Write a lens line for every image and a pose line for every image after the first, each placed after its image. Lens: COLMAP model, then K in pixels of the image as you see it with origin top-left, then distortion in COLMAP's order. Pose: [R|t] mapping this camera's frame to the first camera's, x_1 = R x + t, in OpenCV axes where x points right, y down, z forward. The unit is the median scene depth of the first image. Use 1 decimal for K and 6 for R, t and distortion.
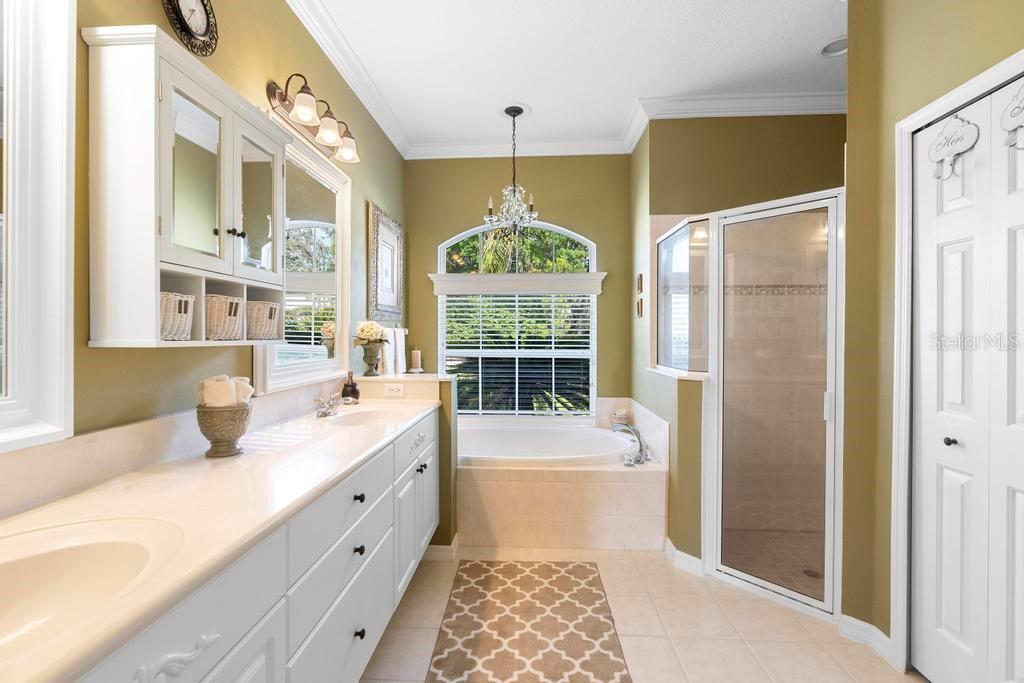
lens RADIAL K [[460.9, 0, 507.8], [0, 460.9, 340.8], [0, 0, 1]] dist [-0.011201, 0.003784]
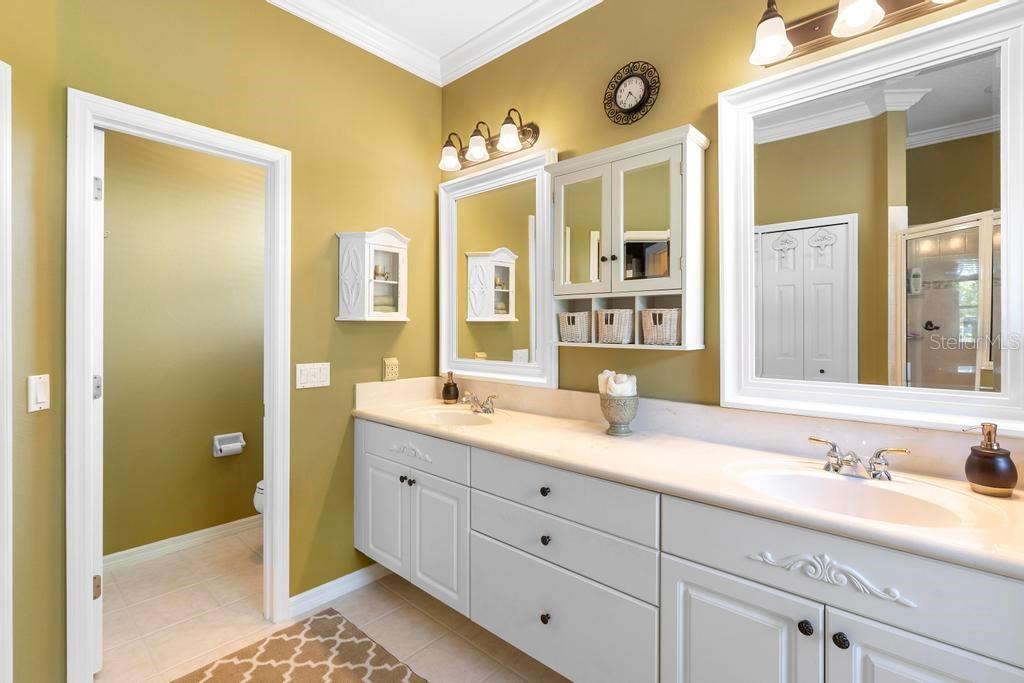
lens RADIAL K [[478.1, 0, 513.6], [0, 478.1, 326.5], [0, 0, 1]] dist [-0.004274, -0.000067]
pose [[-0.634791, -0.002969, -0.772679, 0.356583], [-0.008498, 0.999959, 0.003139, -0.030306], [0.772637, 0.008559, -0.634790, 0.984697]]
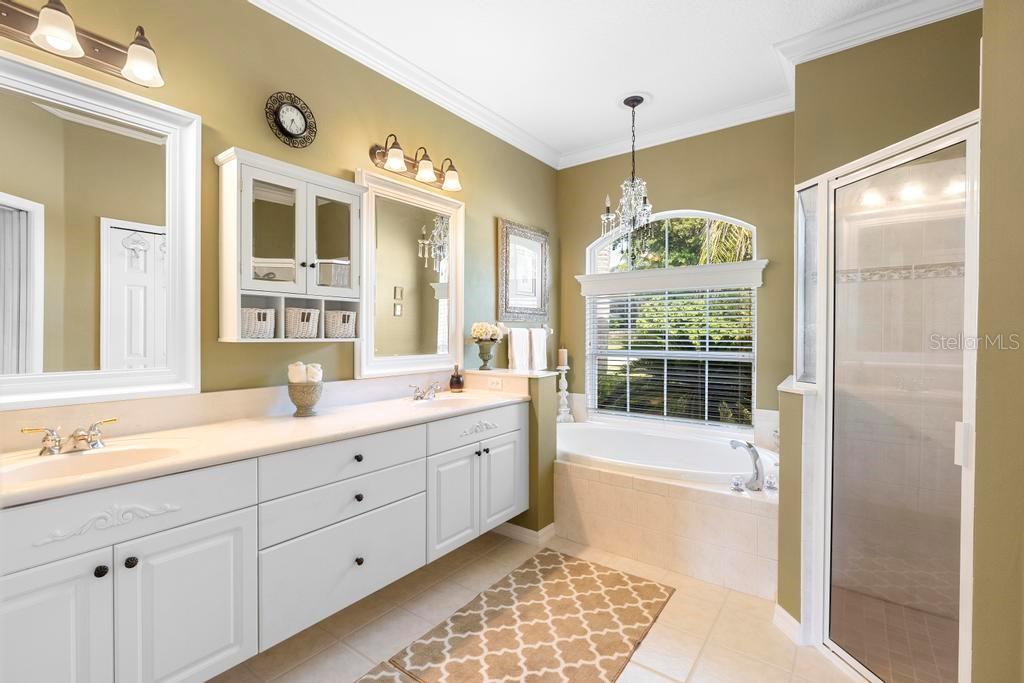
lens RADIAL K [[460.9, 0, 507.8], [0, 460.9, 340.8], [0, 0, 1]] dist [-0.011201, 0.003784]
pose [[0.833595, 0.011417, -0.552258, 0.454839], [-0.009738, 0.999935, 0.005974, -0.005072], [0.552291, 0.000398, 0.833652, 0.078930]]
